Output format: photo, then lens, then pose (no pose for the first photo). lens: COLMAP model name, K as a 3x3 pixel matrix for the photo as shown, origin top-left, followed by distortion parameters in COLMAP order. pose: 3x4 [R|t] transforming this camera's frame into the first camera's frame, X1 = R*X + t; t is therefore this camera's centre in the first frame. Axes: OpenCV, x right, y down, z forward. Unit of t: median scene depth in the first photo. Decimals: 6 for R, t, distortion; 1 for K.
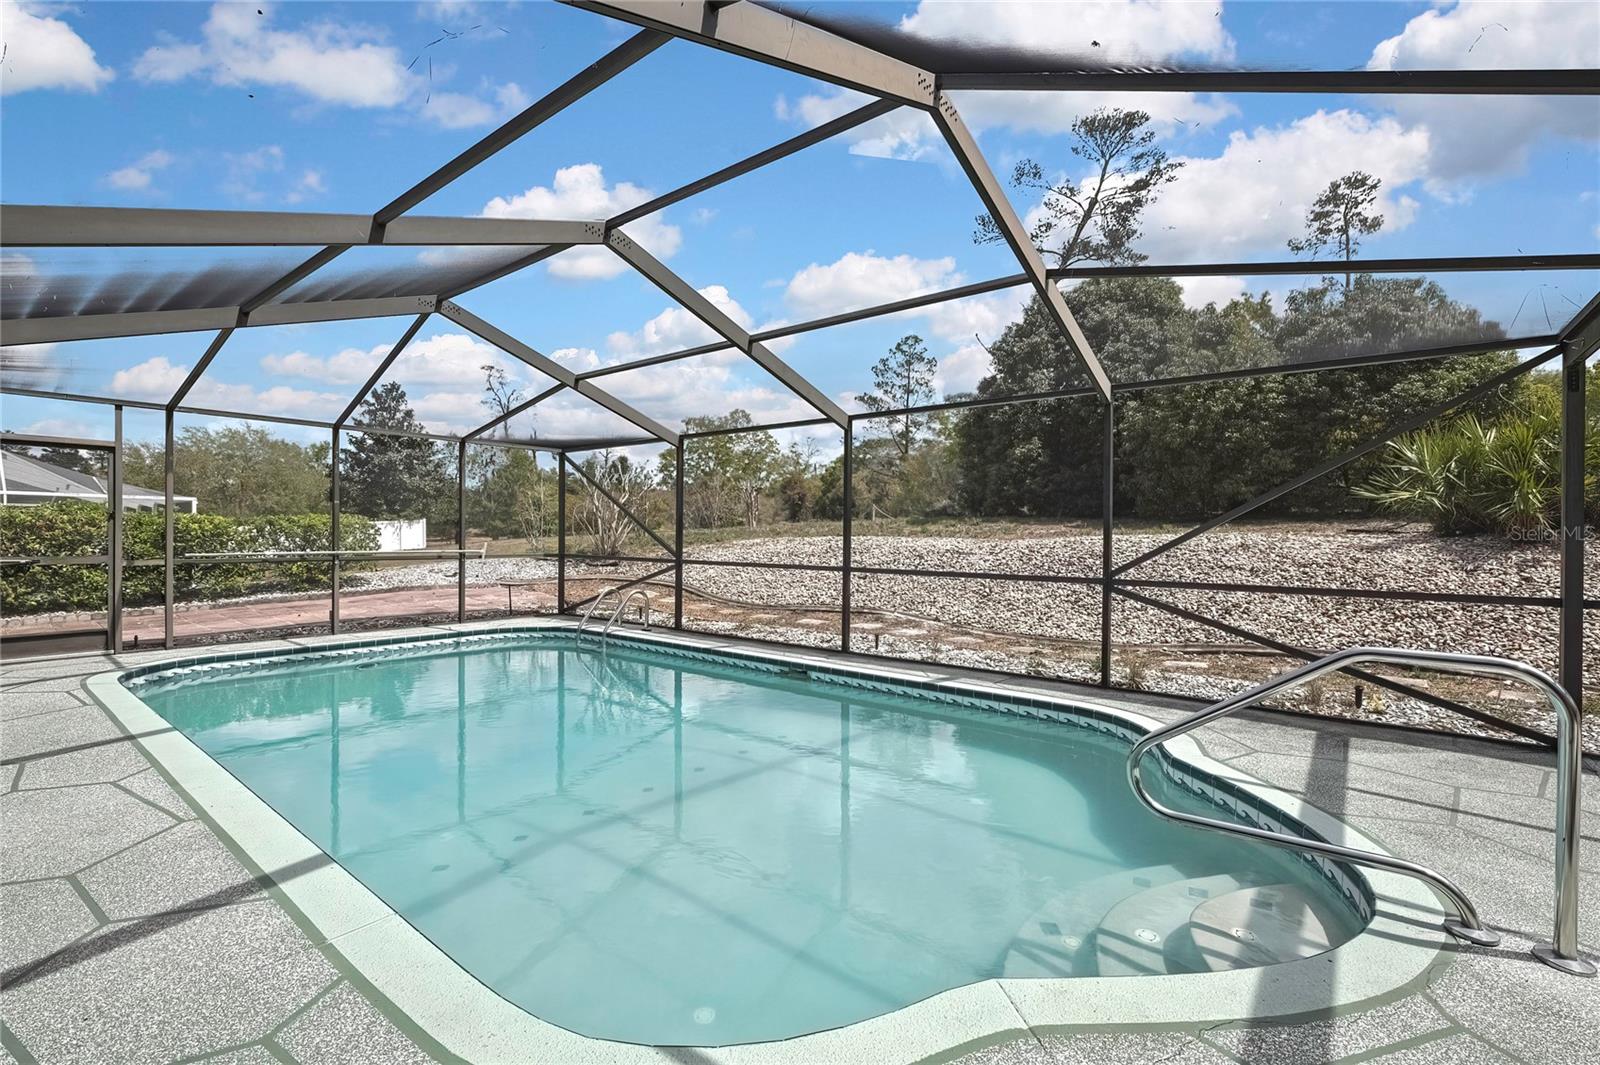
lens RADIAL K [[700.2, 0, 798.5], [0, 700.2, 512.9], [0, 0, 1]] dist [-0.002391, 0.000797]
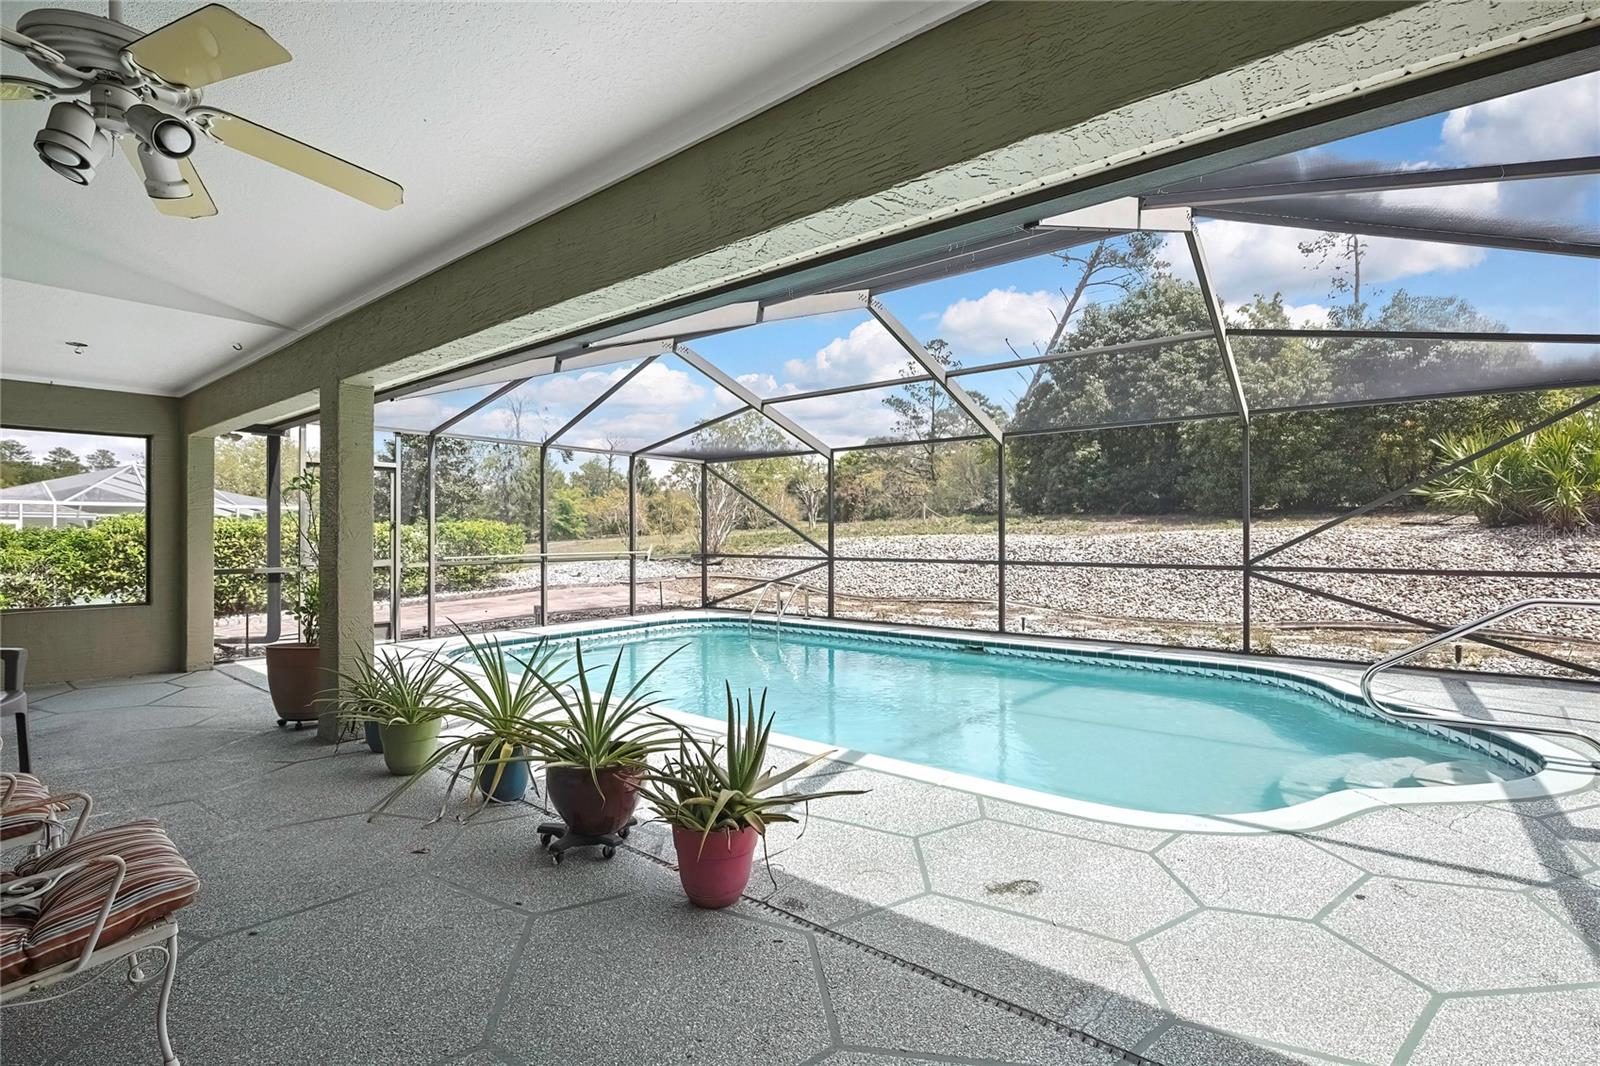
lens RADIAL K [[709.4, 0, 803.0], [0, 709.4, 523.8], [0, 0, 1]] dist [-0.013056, 0.003792]
pose [[0.999832, -0.013286, 0.012605, -0.262135], [0.013075, 0.999775, 0.016731, -0.007760], [-0.012825, -0.016563, 0.999781, -0.170857]]
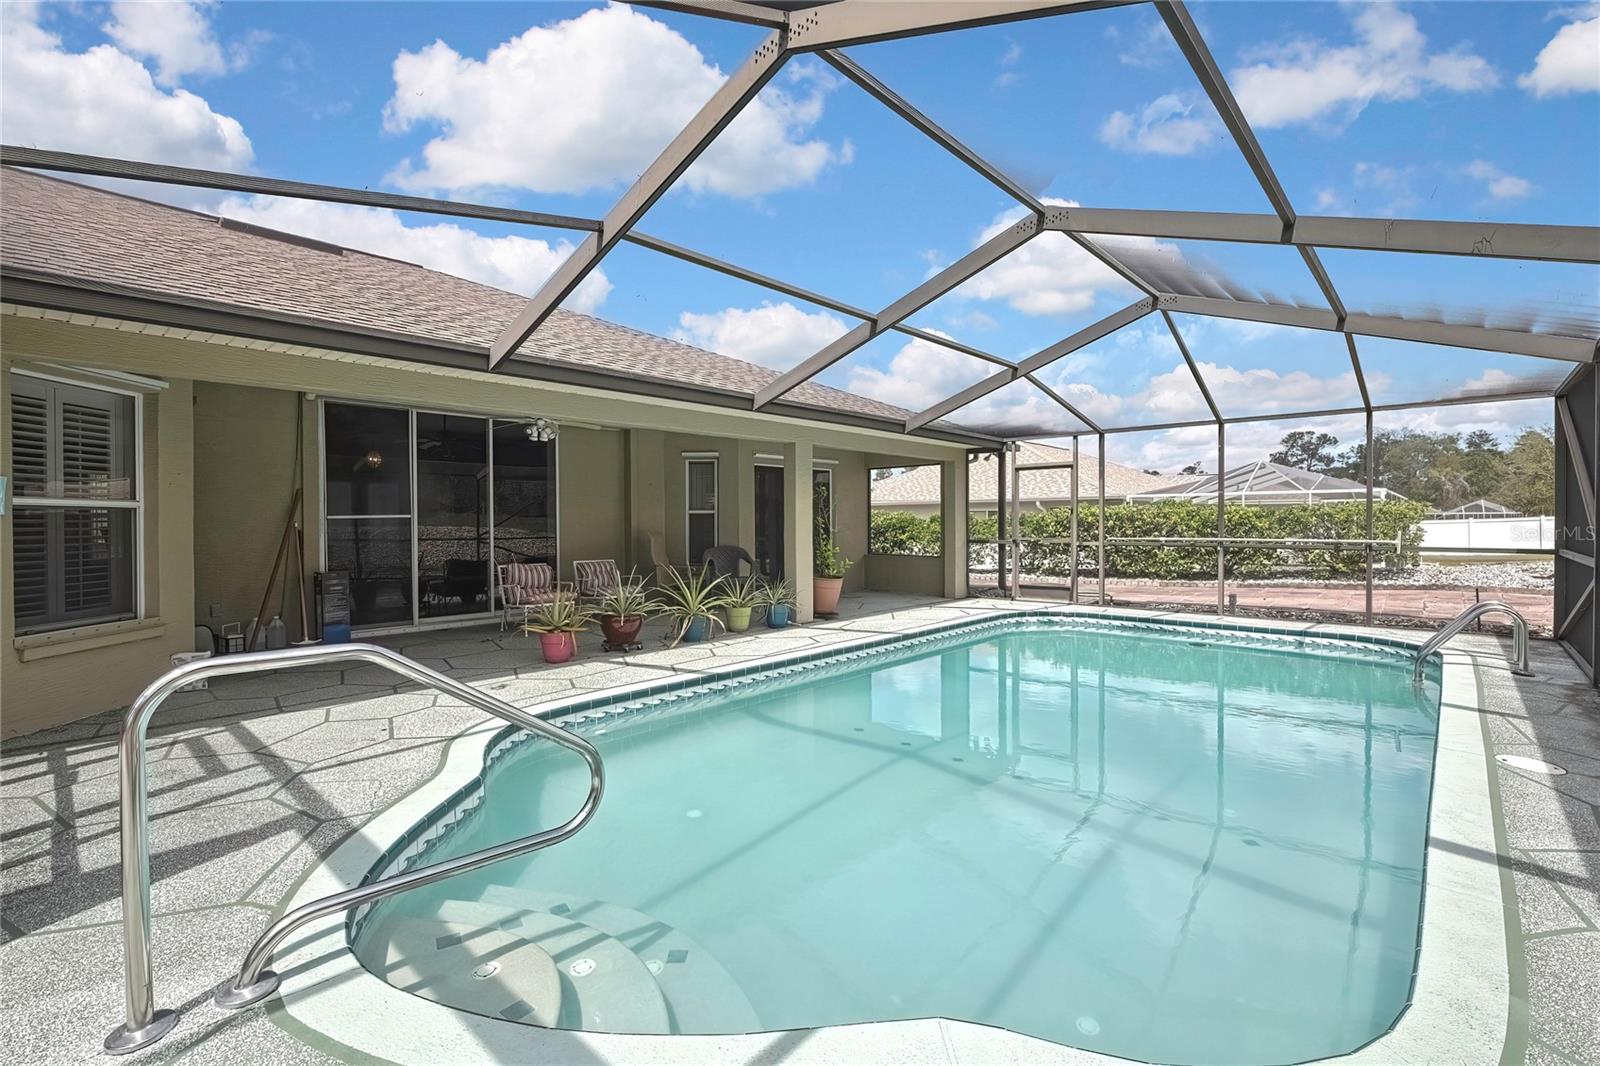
lens RADIAL K [[709.4, 0, 803.0], [0, 709.4, 523.8], [0, 0, 1]] dist [-0.013056, 0.003792]
pose [[-0.066991, -0.008222, -0.997720, 0.475471], [0.036216, 0.999287, -0.010667, 0.024420], [0.997096, -0.036848, -0.066645, 0.469910]]
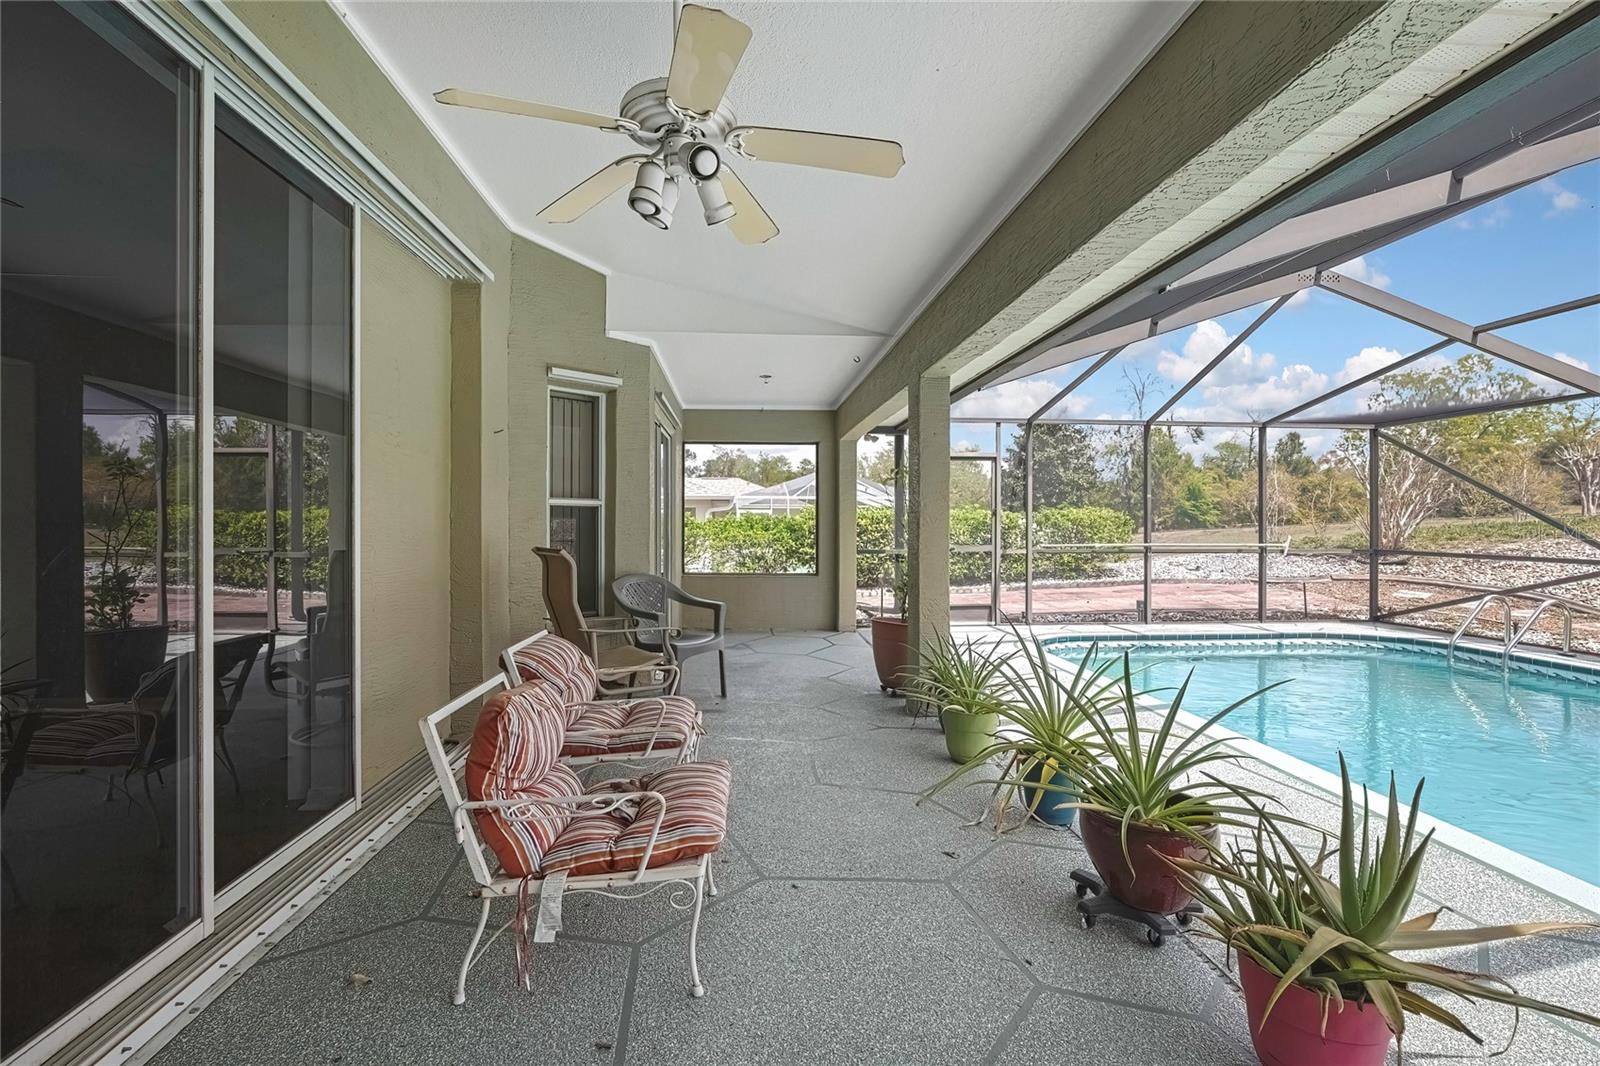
lens RADIAL K [[725.0, 0, 803.9], [0, 725.0, 520.4], [0, 0, 1]] dist [-0.010978, -0.000296]
pose [[0.690029, -0.010033, -0.723713, -0.249963], [0.026773, 0.999573, 0.011670, -0.004687], [0.723287, -0.027428, 0.690003, -0.103042]]
